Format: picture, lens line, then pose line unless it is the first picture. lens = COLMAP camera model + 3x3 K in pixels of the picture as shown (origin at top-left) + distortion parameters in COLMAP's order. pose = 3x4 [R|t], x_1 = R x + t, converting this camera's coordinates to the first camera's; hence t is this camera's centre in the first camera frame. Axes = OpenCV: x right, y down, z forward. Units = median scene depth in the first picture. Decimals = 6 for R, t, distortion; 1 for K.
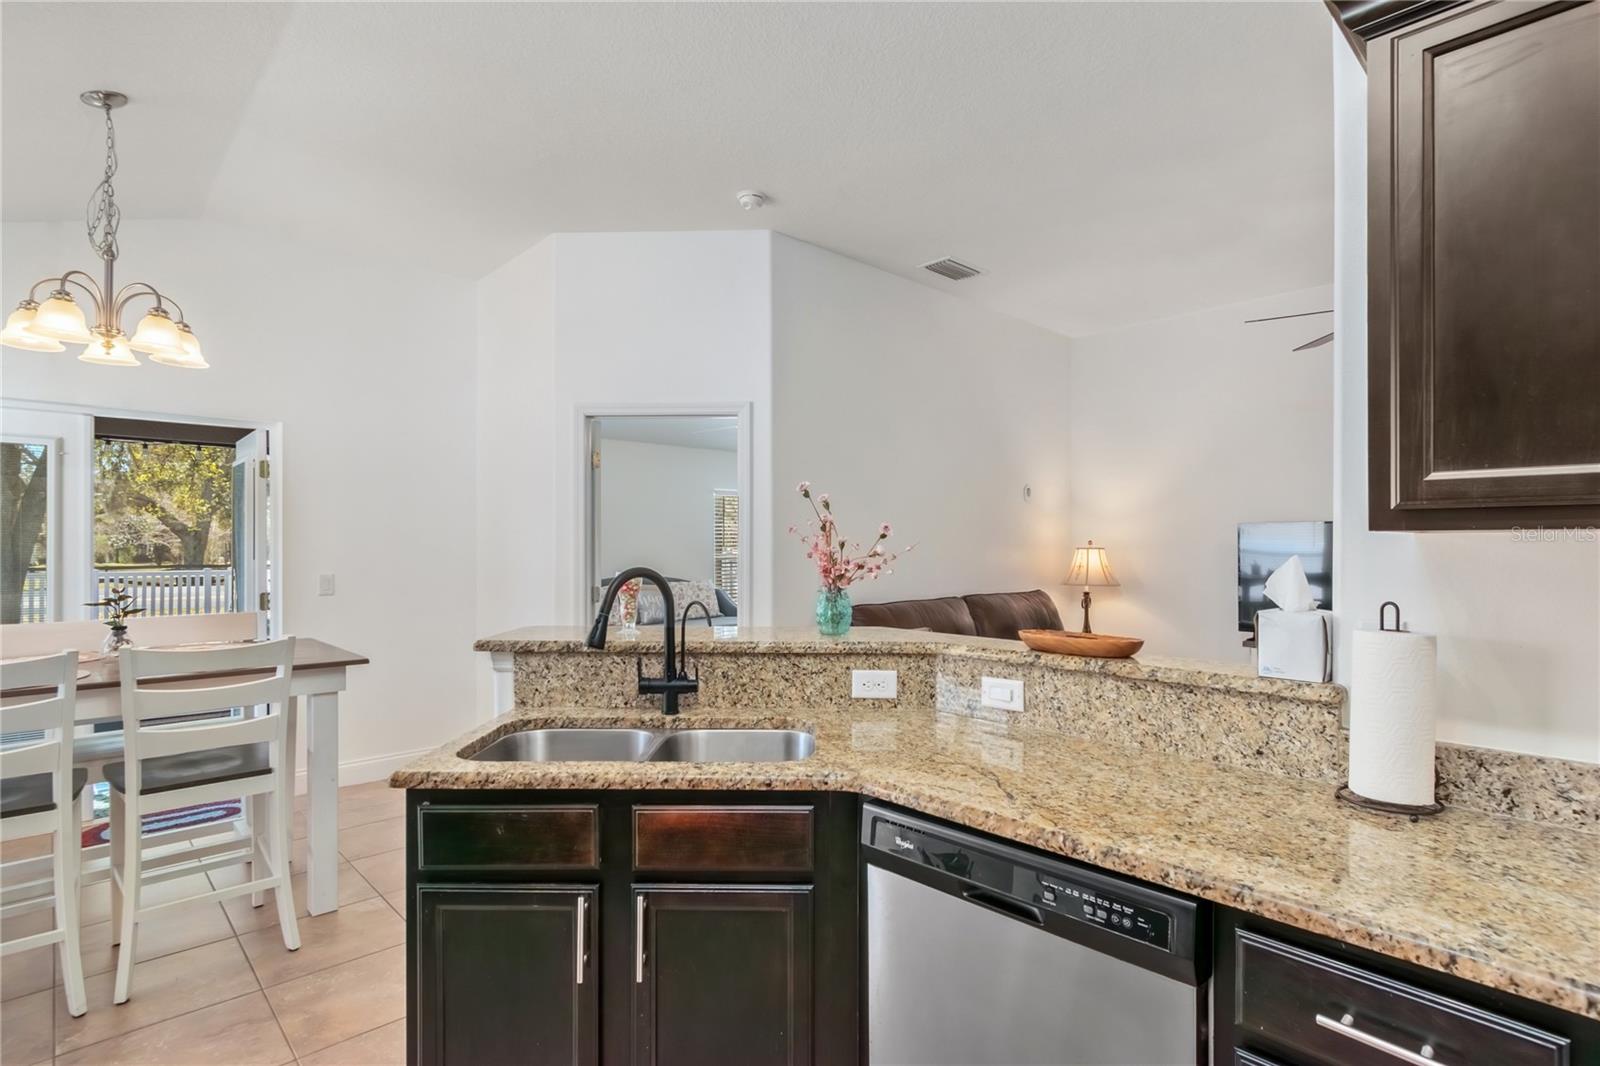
lens RADIAL K [[807.6, 0, 822.1], [0, 807.6, 546.7], [0, 0, 1]] dist [-0.002664, 0.000205]
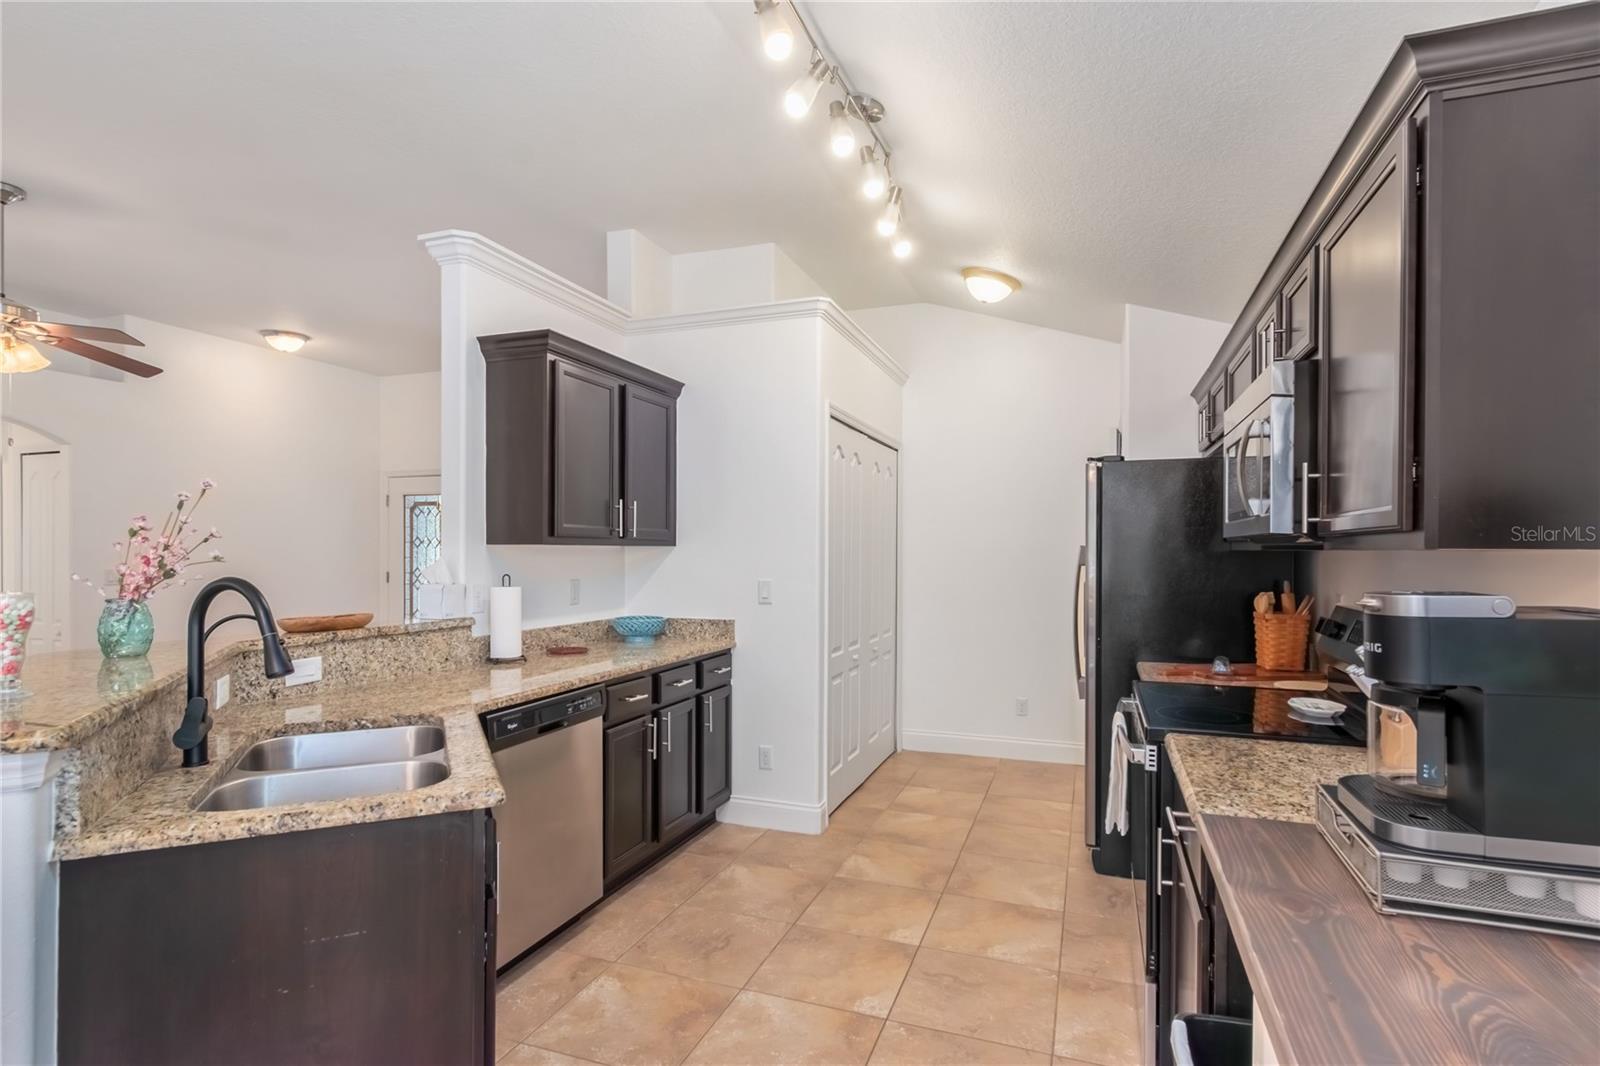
lens RADIAL K [[807.6, 0, 796.5], [0, 807.6, 545.7], [0, 0, 1]] dist [-0.002664, 0.000205]
pose [[-0.435729, 0.007695, 0.900045, -1.114166], [-0.001055, 0.999958, -0.009060, 0.002539], [-0.900077, -0.004897, -0.435703, 0.794324]]
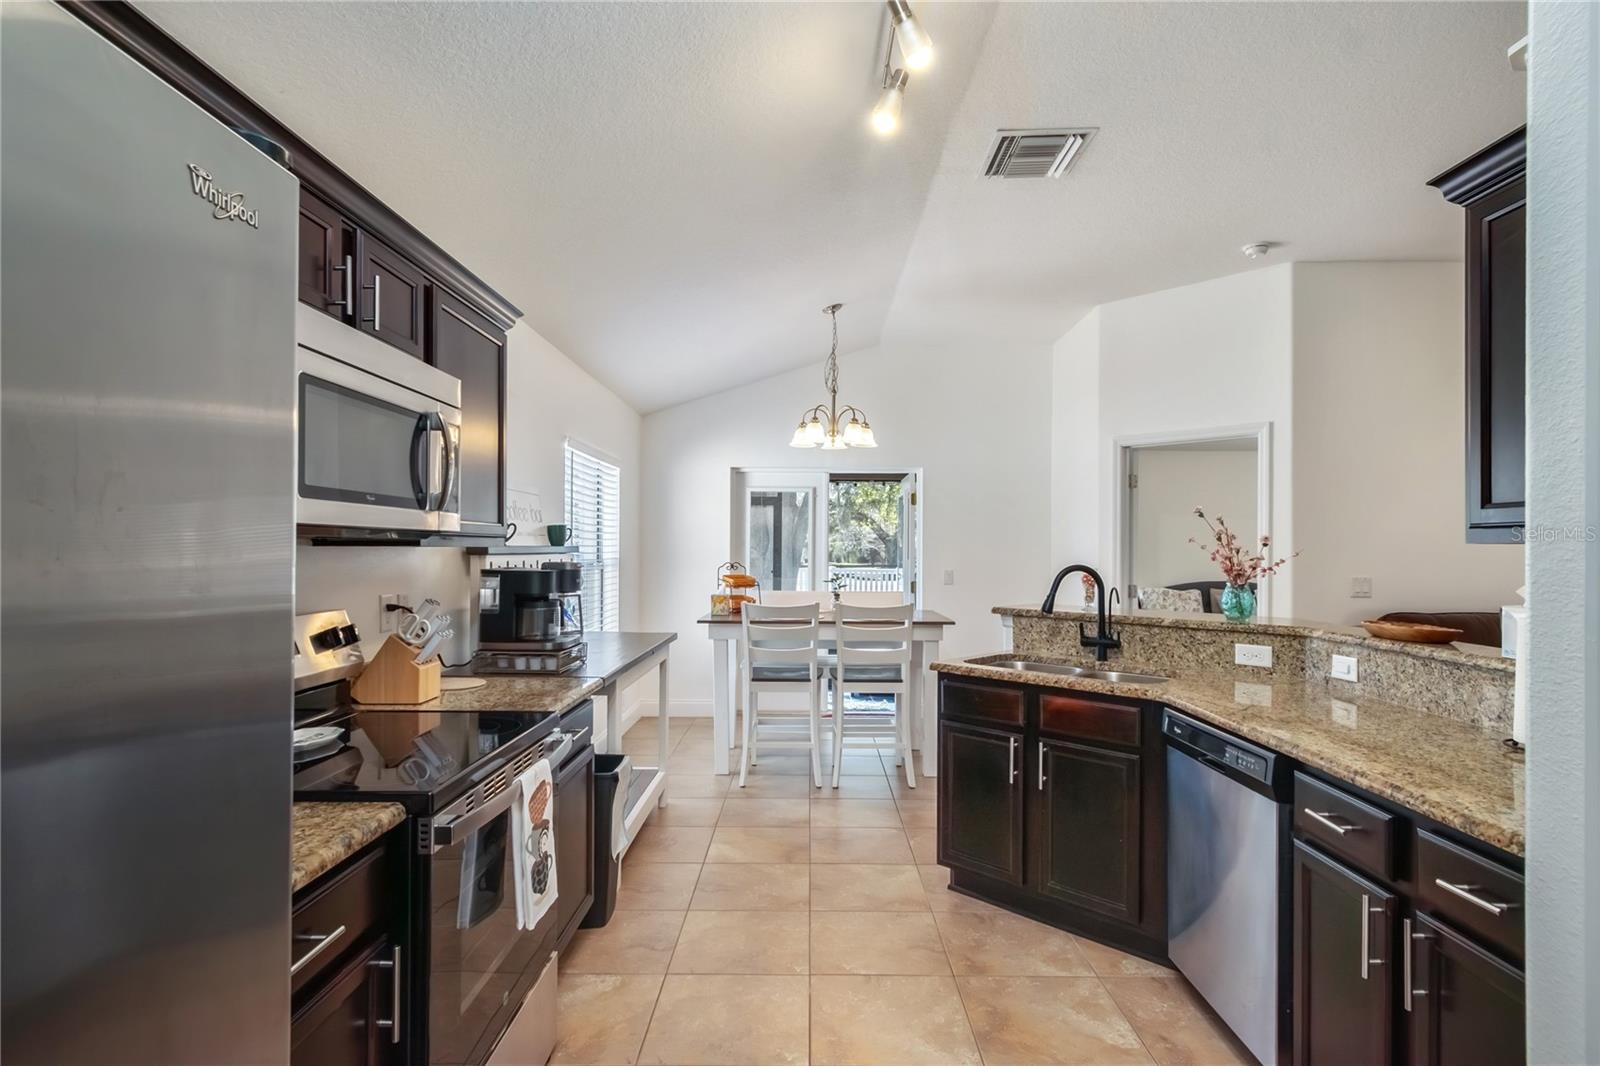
lens RADIAL K [[807.6, 0, 797.9], [0, 807.6, 543.3], [0, 0, 1]] dist [-0.002664, 0.000205]
pose [[0.711000, -0.000538, -0.703191, 0.469112], [-0.007417, 0.999938, -0.008264, 0.001154], [0.703152, 0.011091, 0.710953, -0.484783]]
